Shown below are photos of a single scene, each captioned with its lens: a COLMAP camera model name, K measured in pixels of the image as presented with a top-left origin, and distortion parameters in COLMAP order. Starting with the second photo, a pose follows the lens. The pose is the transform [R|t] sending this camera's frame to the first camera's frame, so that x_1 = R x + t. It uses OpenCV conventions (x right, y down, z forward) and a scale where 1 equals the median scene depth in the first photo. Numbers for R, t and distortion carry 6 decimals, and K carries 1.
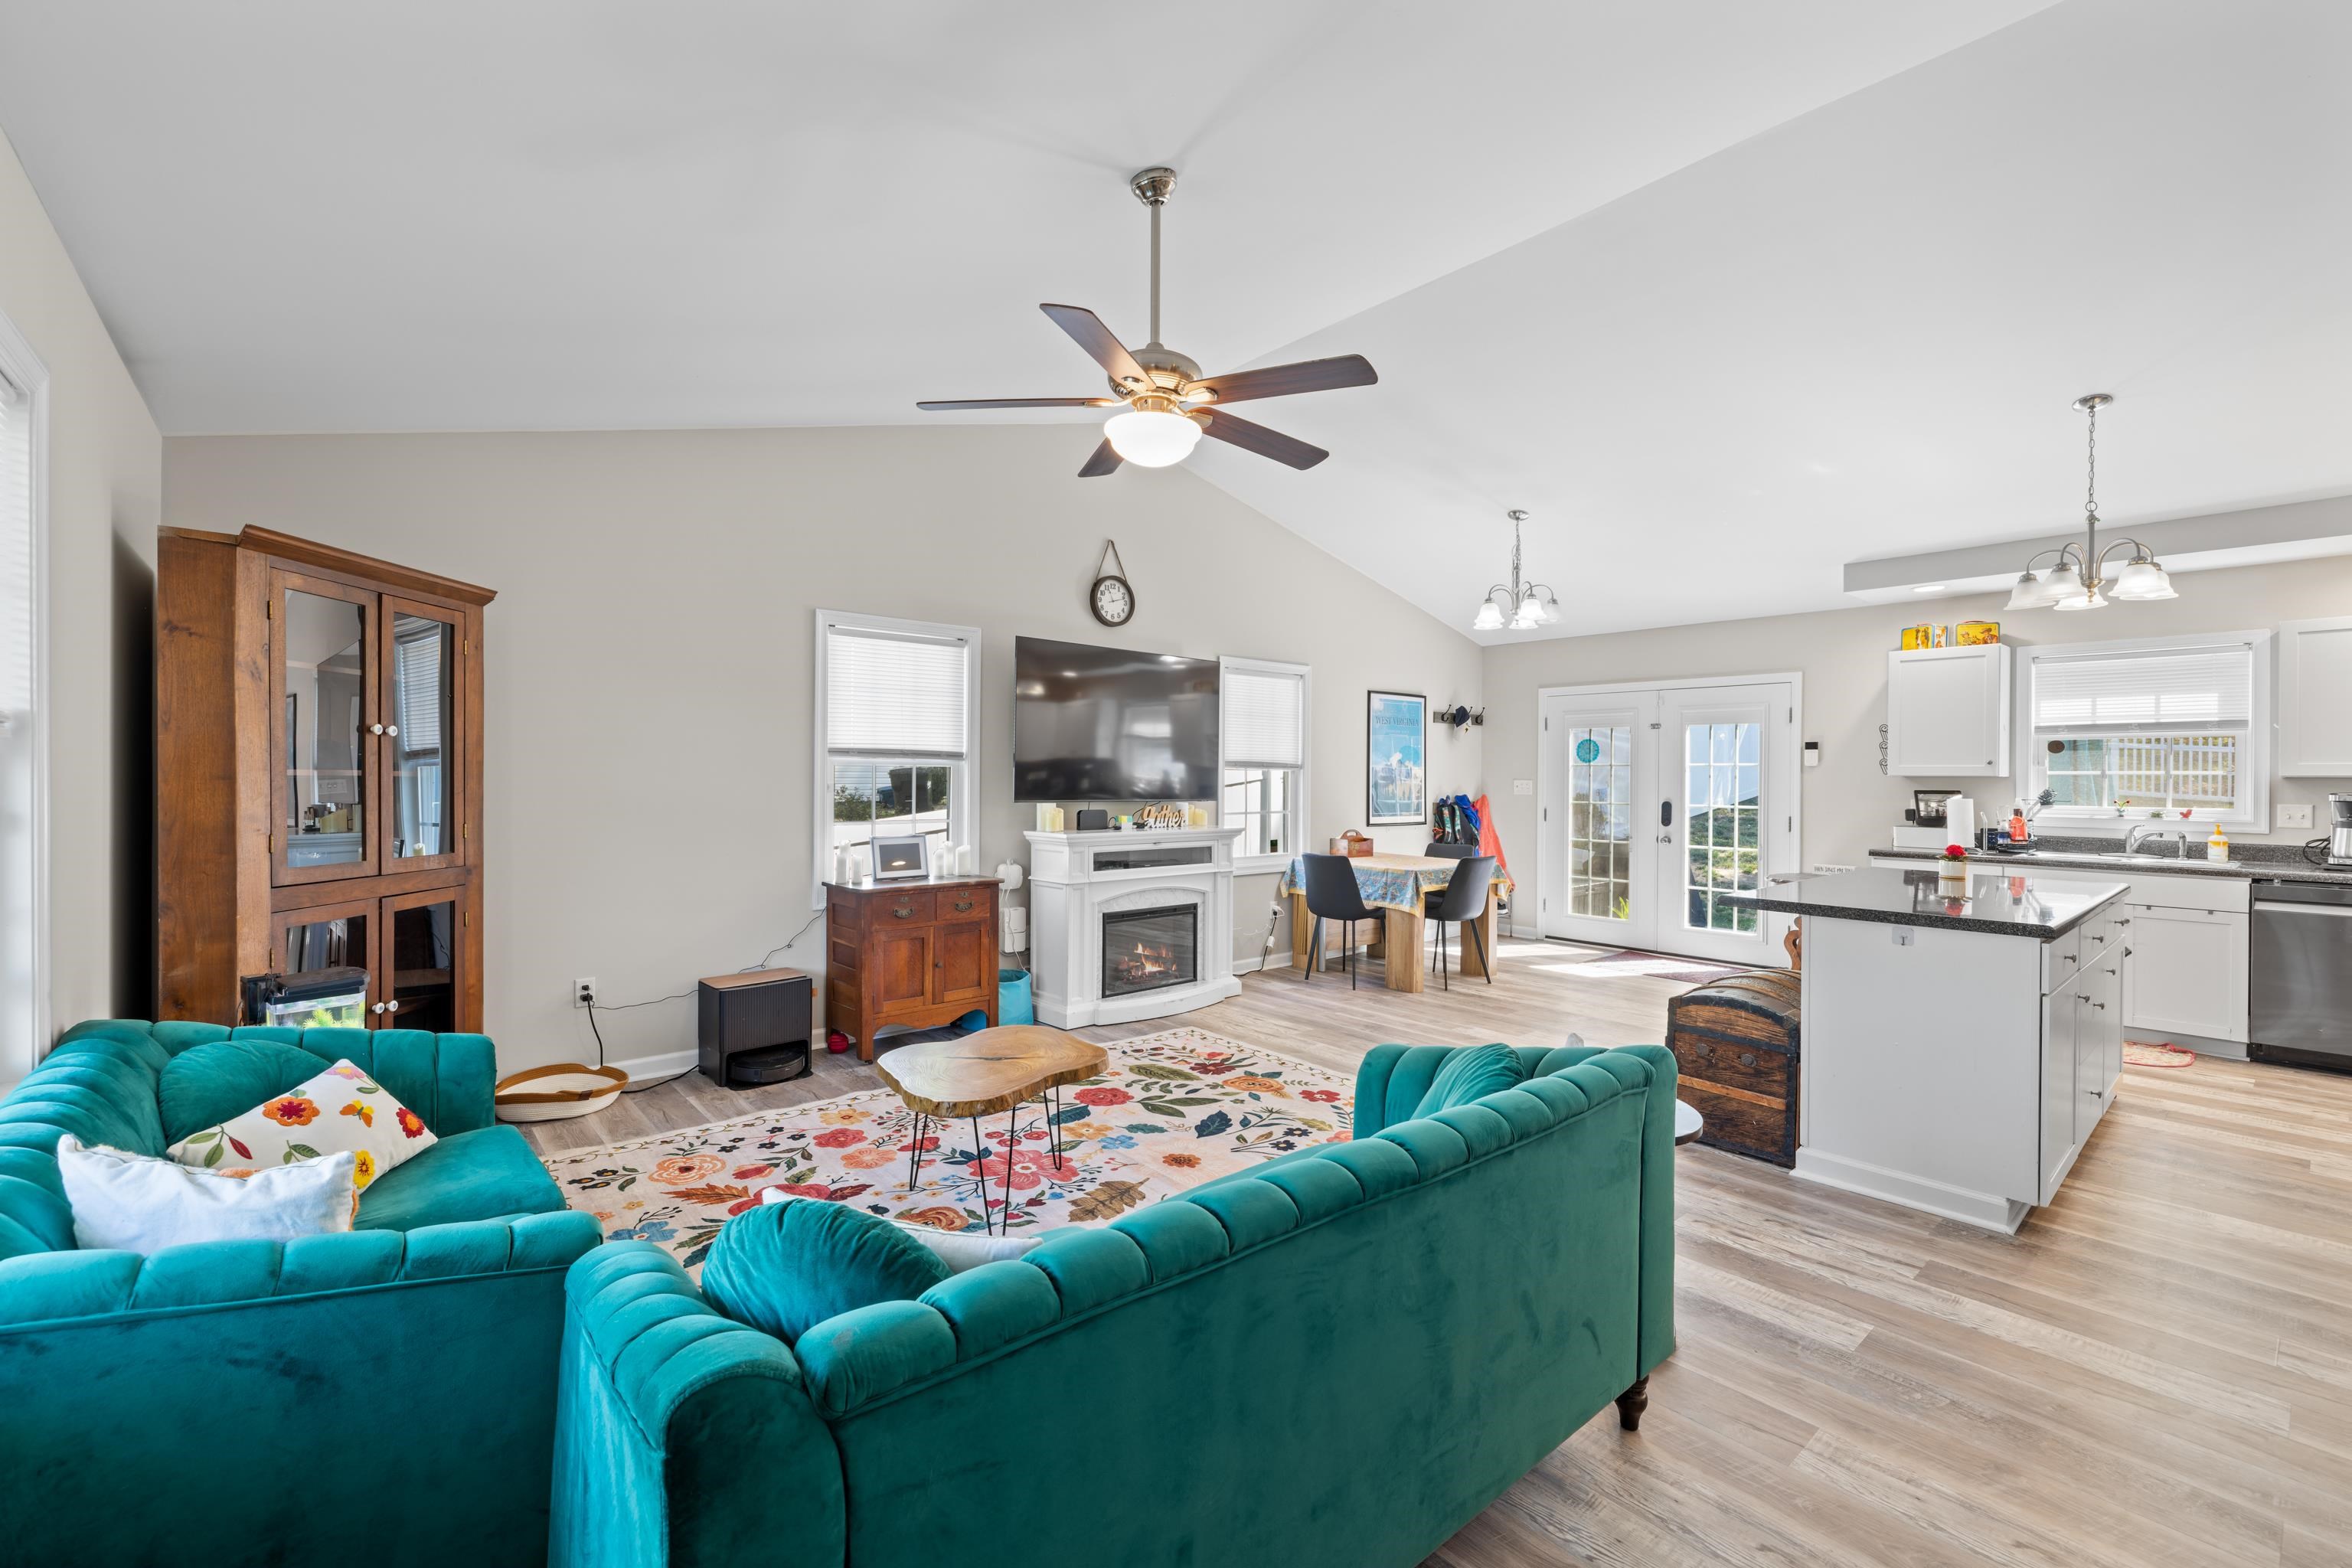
lens RADIAL K [[994.4, 0, 1172.8], [0, 994.4, 778.4], [0, 0, 1]] dist [-0.001009, 0.001727]
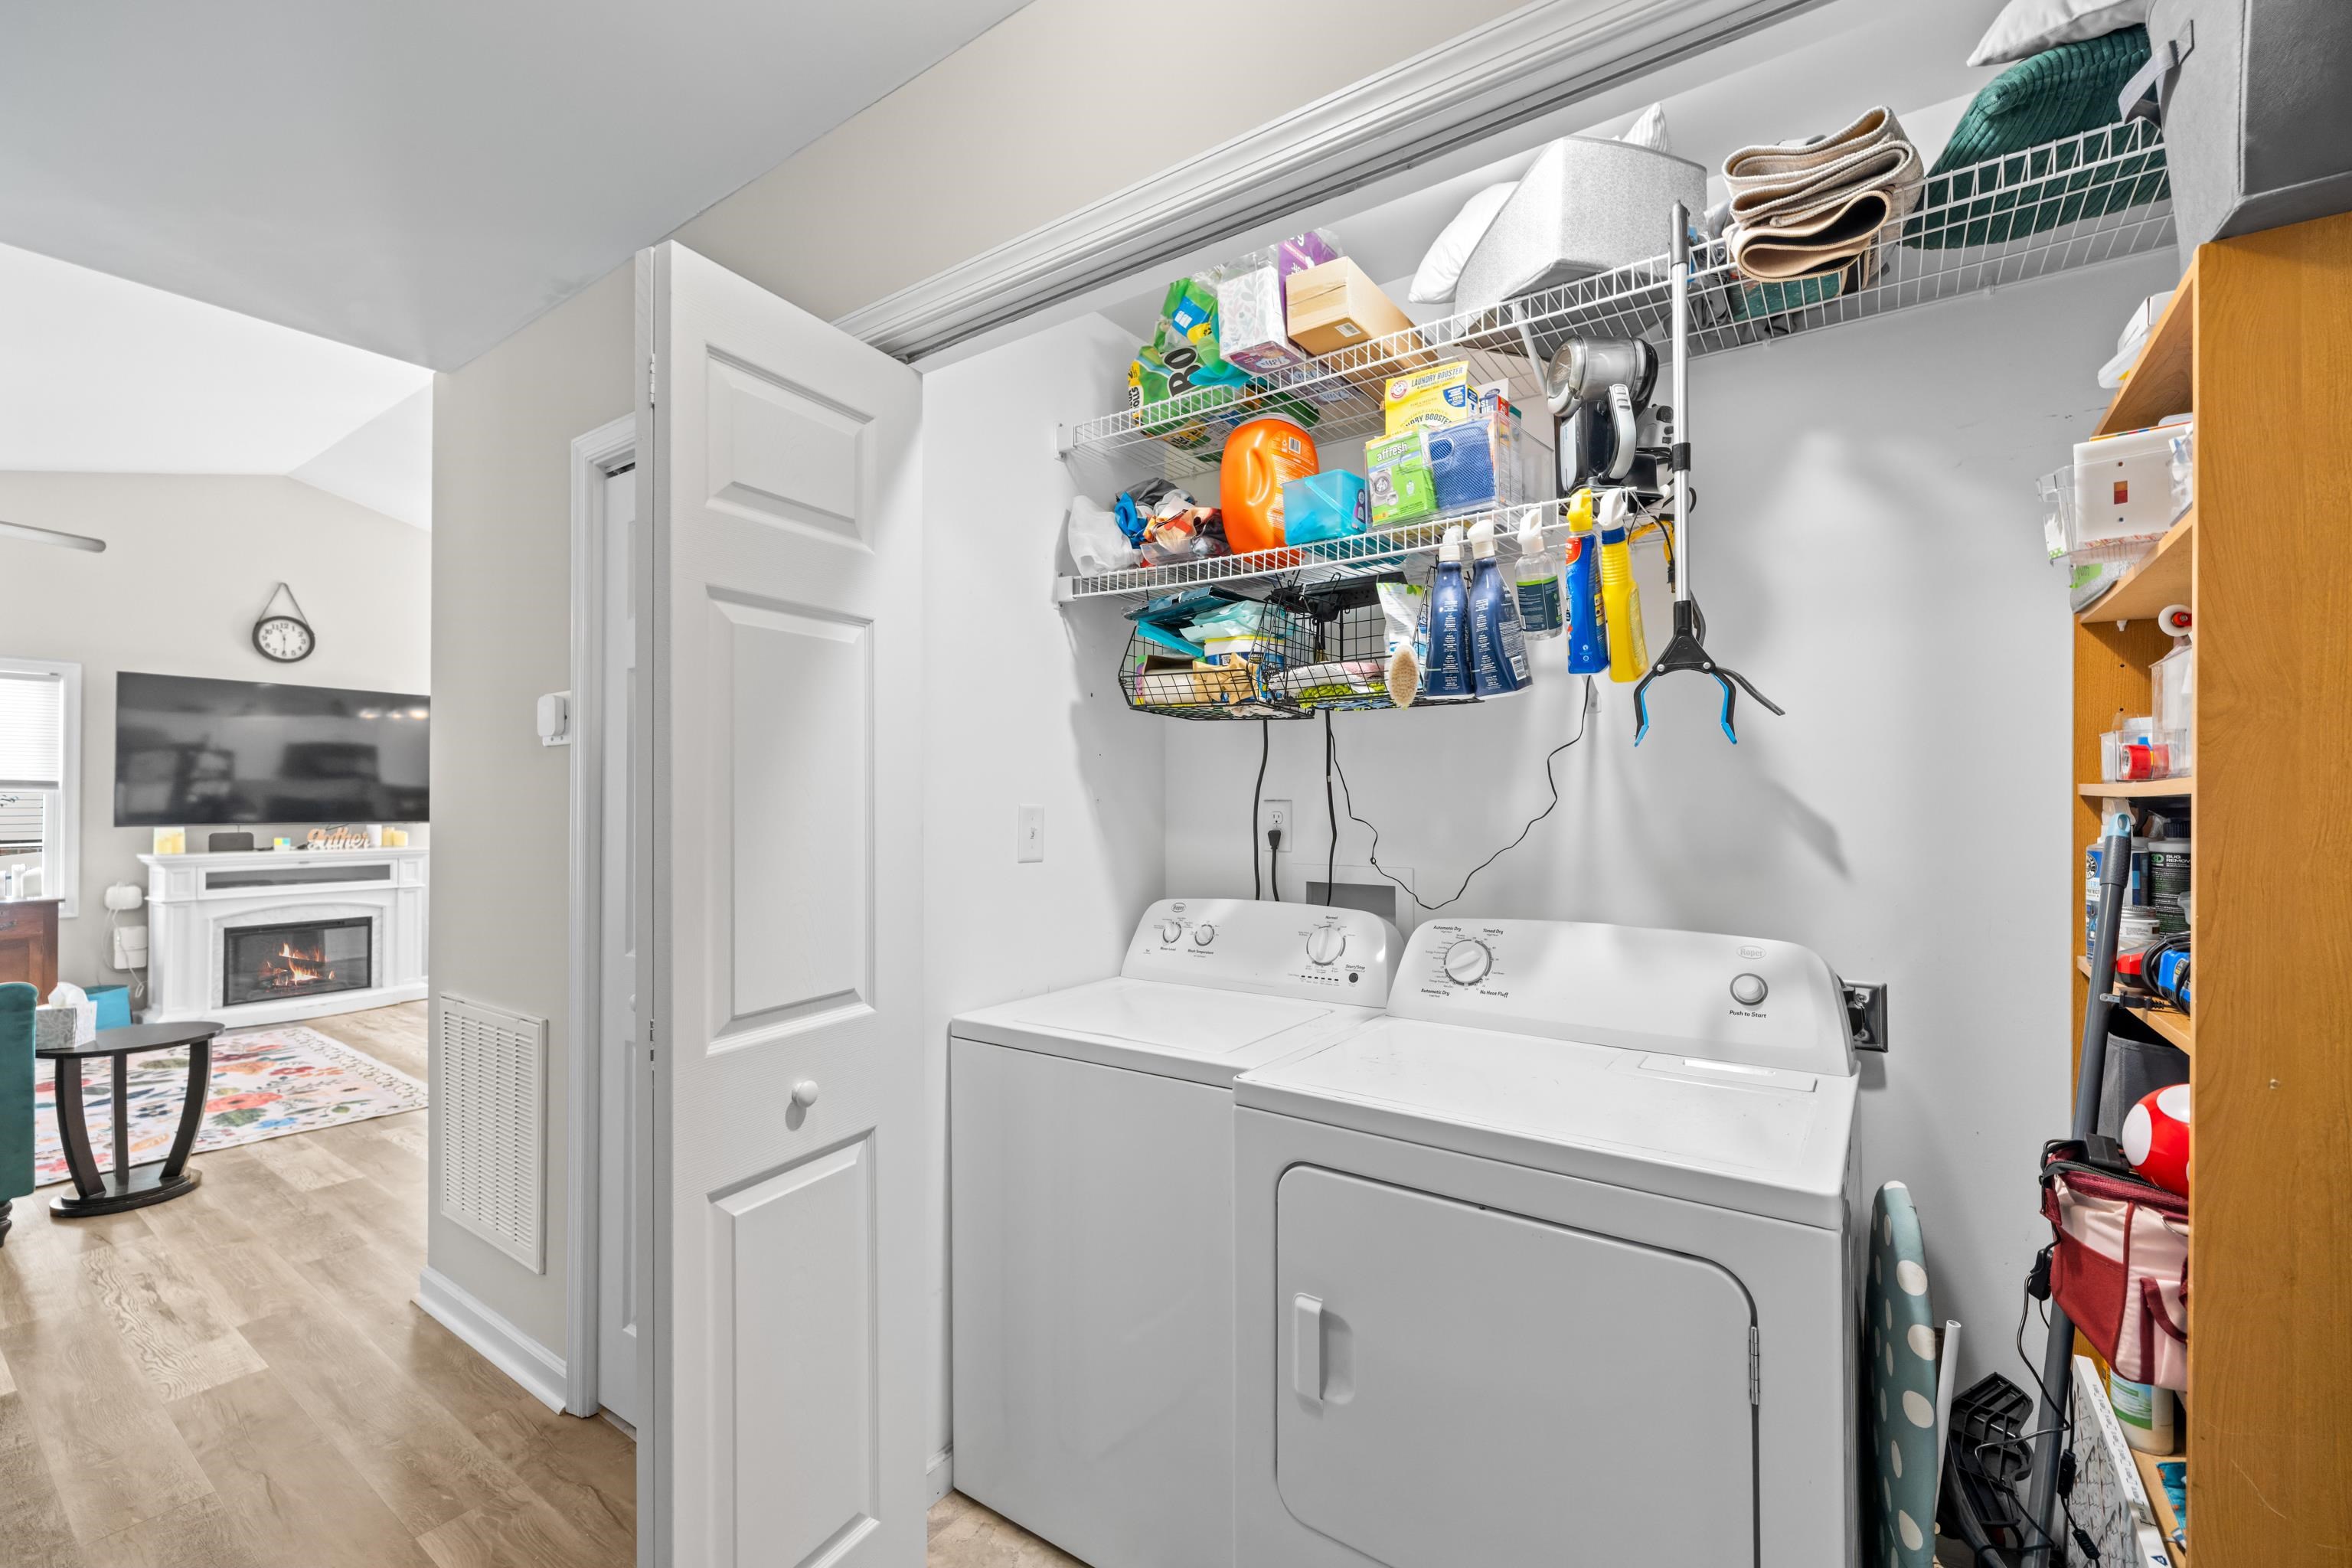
lens RADIAL K [[994.4, 0, 1168.3], [0, 994.4, 782.1], [0, 0, 1]] dist [-0.001009, 0.001727]
pose [[0.966206, -0.011002, 0.257538, 0.643438], [0.017307, 0.999603, -0.022225, 0.018408], [-0.257191, 0.025932, 0.966013, -0.314891]]
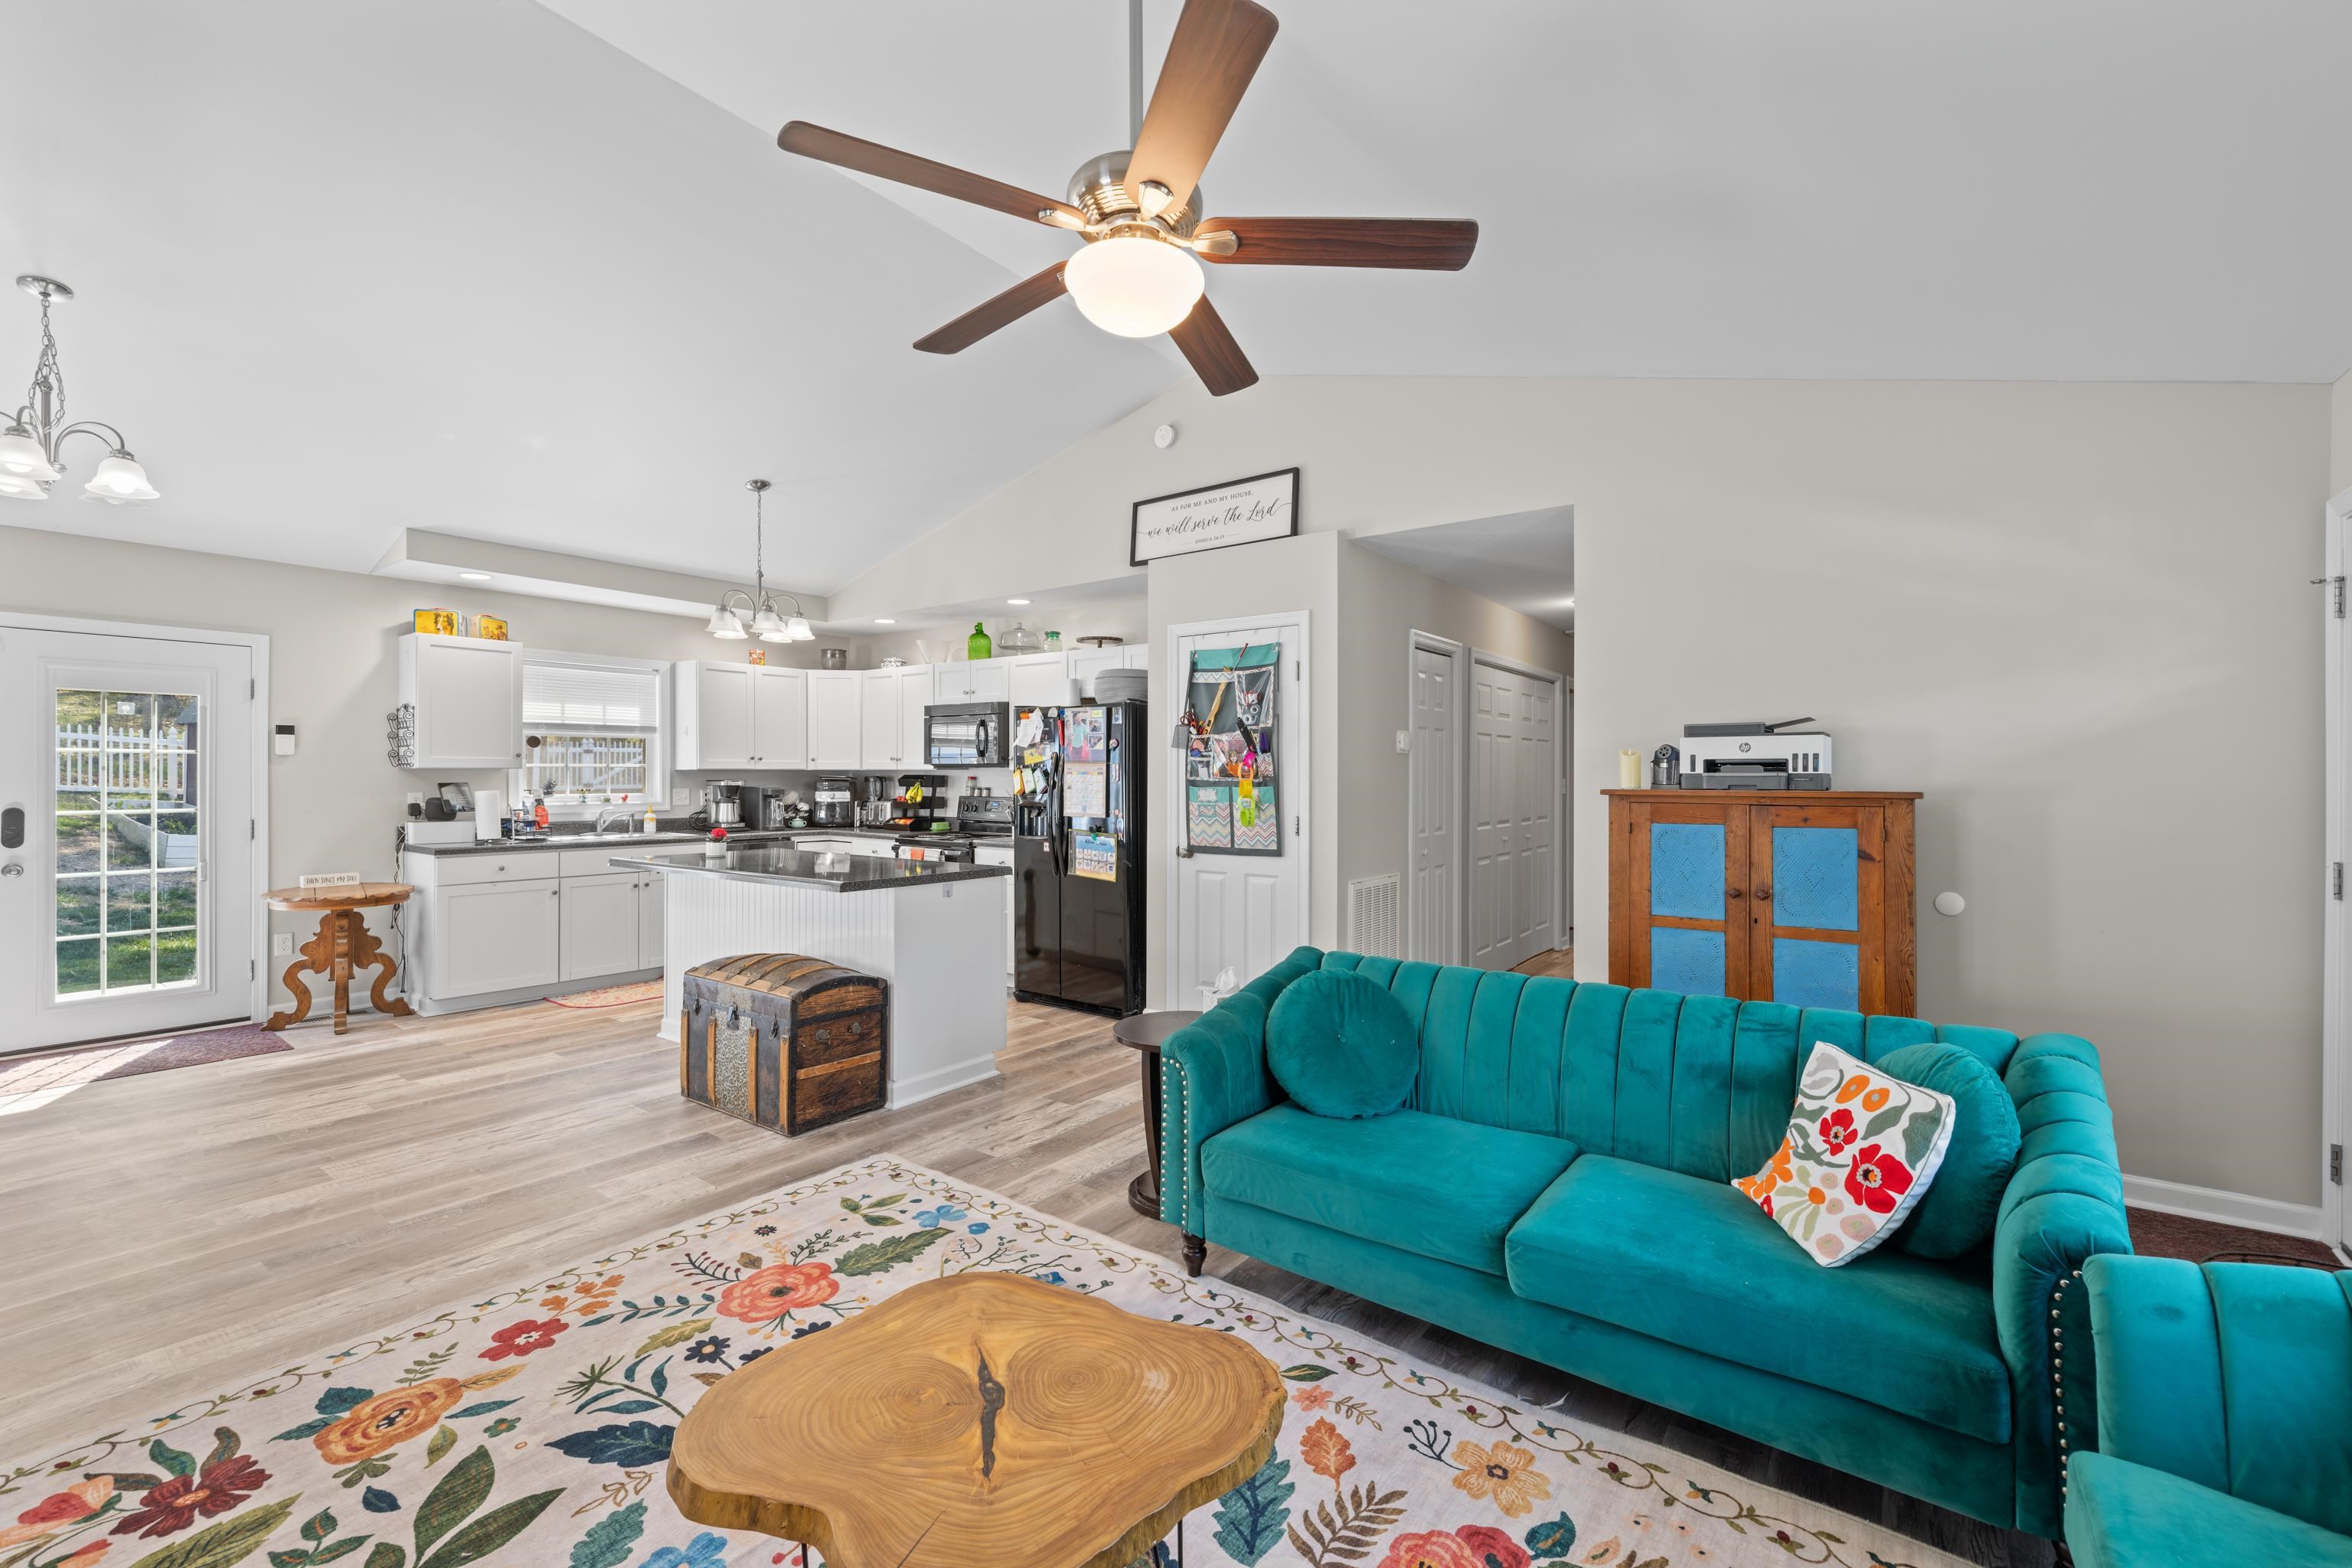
lens RADIAL K [[994.4, 0, 1175.2], [0, 994.4, 779.8], [0, 0, 1]] dist [-0.001009, 0.001727]
pose [[-0.222949, -0.011793, 0.974759, -0.364858], [0.000083, 0.999927, 0.012117, -0.002816], [-0.974830, 0.002782, -0.222932, 0.583359]]
